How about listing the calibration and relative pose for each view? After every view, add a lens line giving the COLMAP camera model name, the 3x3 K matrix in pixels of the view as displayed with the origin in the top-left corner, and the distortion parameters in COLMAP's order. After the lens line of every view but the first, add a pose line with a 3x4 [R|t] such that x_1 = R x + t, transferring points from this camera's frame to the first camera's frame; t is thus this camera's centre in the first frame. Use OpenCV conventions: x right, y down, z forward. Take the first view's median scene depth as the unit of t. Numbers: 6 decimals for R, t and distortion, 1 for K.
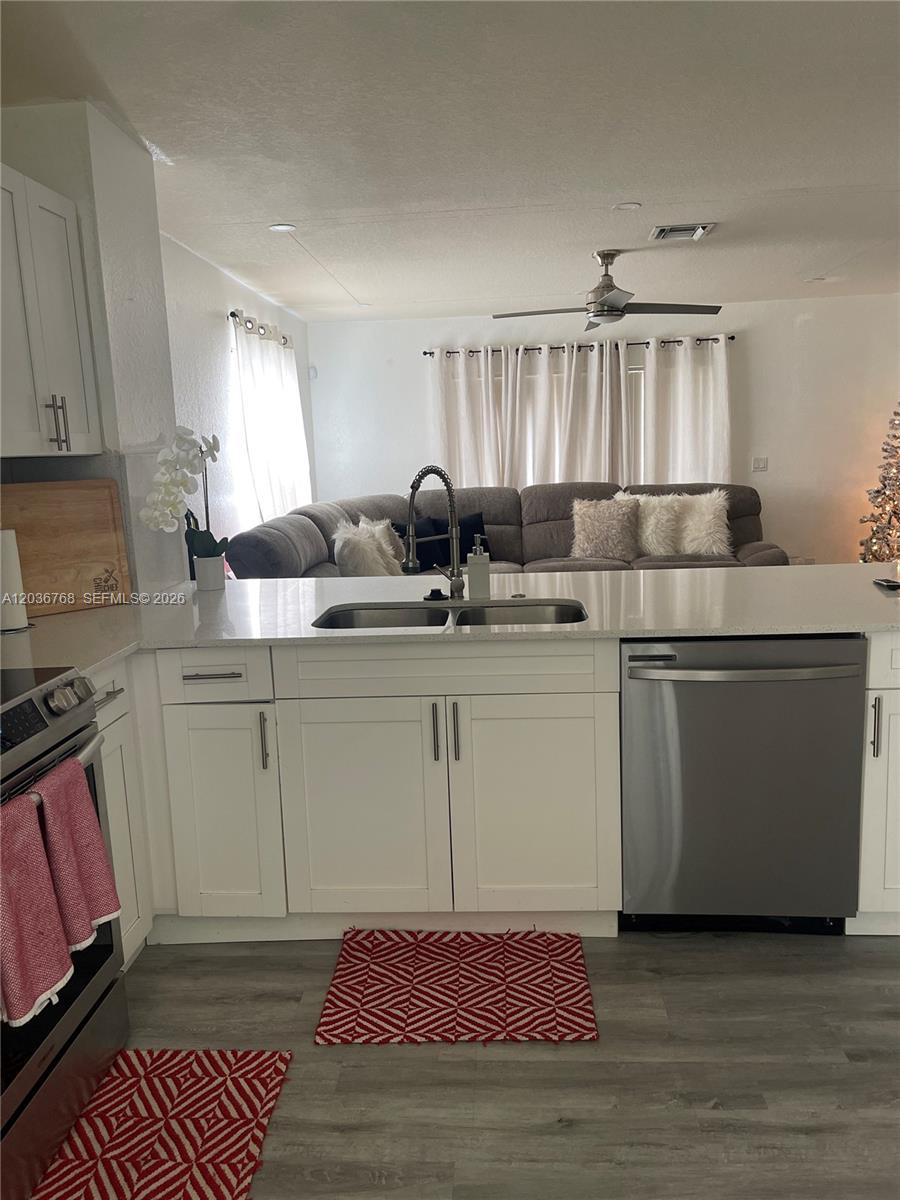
lens RADIAL K [[916.3, 0, 454.4], [0, 916.3, 616.4], [0, 0, 1]] dist [0.040182, -0.033505]
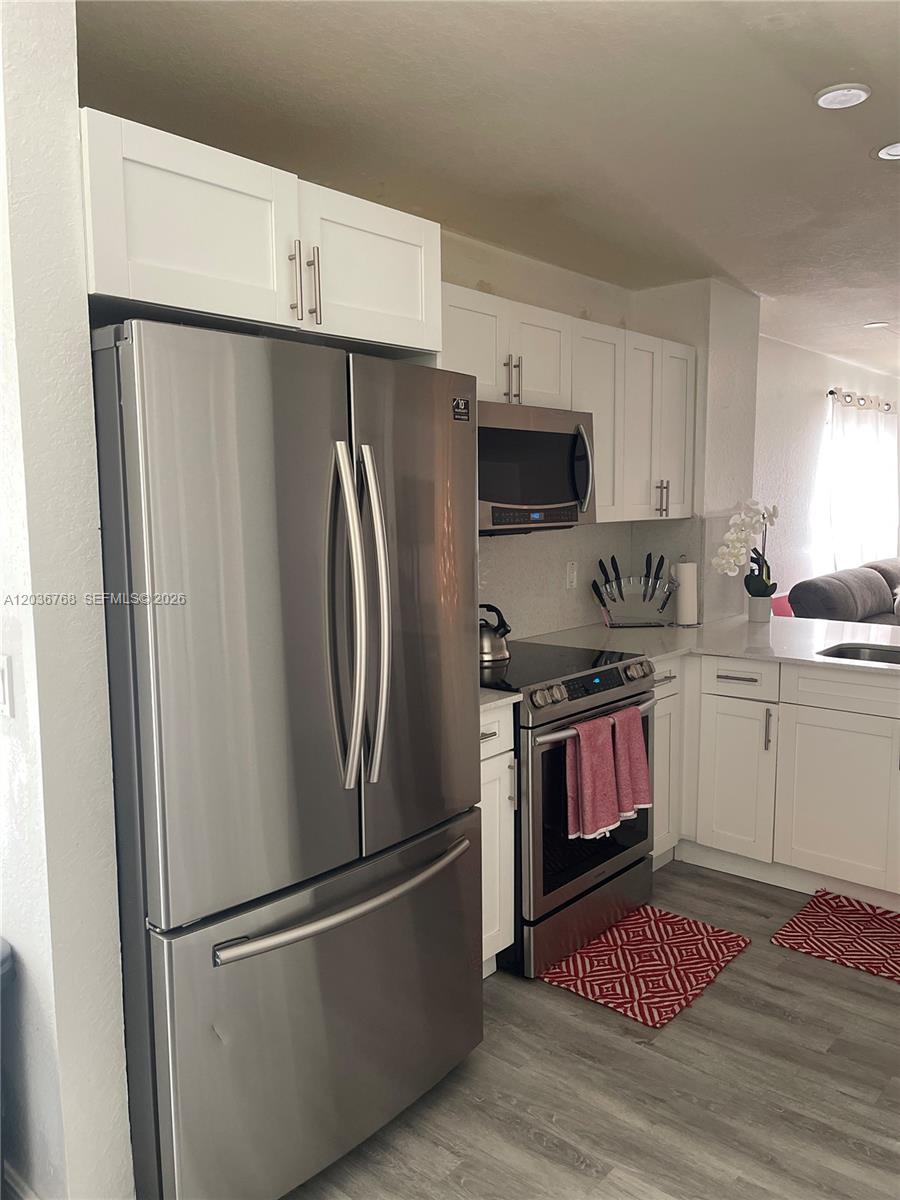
lens RADIAL K [[916.3, 0, 451.0], [0, 916.3, 603.9], [0, 0, 1]] dist [0.040182, -0.033505]
pose [[0.793590, 0.097819, -0.600539, 0.239039], [-0.131444, 0.991248, -0.012239, 0.027155], [0.594085, 0.088650, 0.799502, -0.432241]]
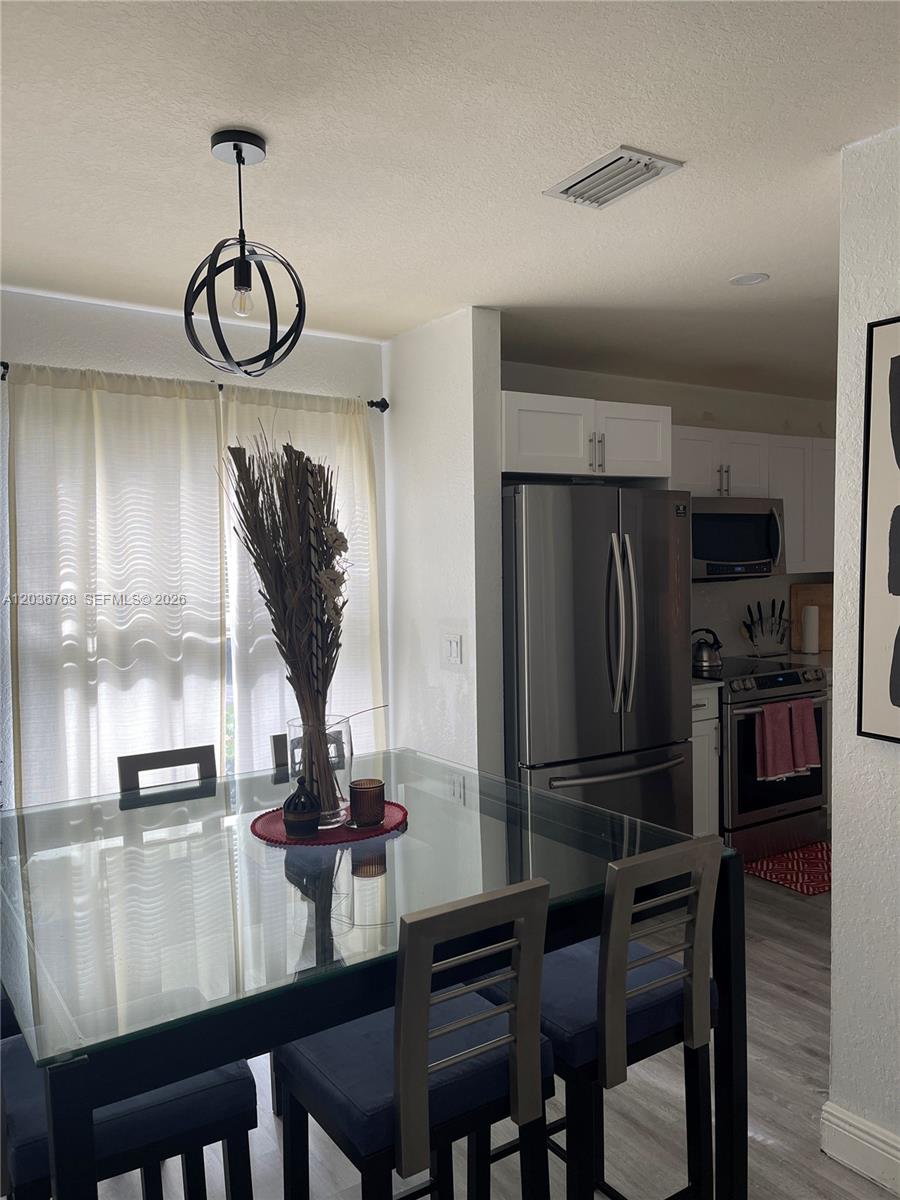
lens RADIAL K [[916.3, 0, 448.5], [0, 916.3, 607.0], [0, 0, 1]] dist [0.040182, -0.033505]
pose [[0.600218, 0.073214, -0.796478, 0.748362], [-0.152587, 0.987994, -0.024170, 0.094563], [0.785147, 0.136039, 0.604184, -1.005272]]
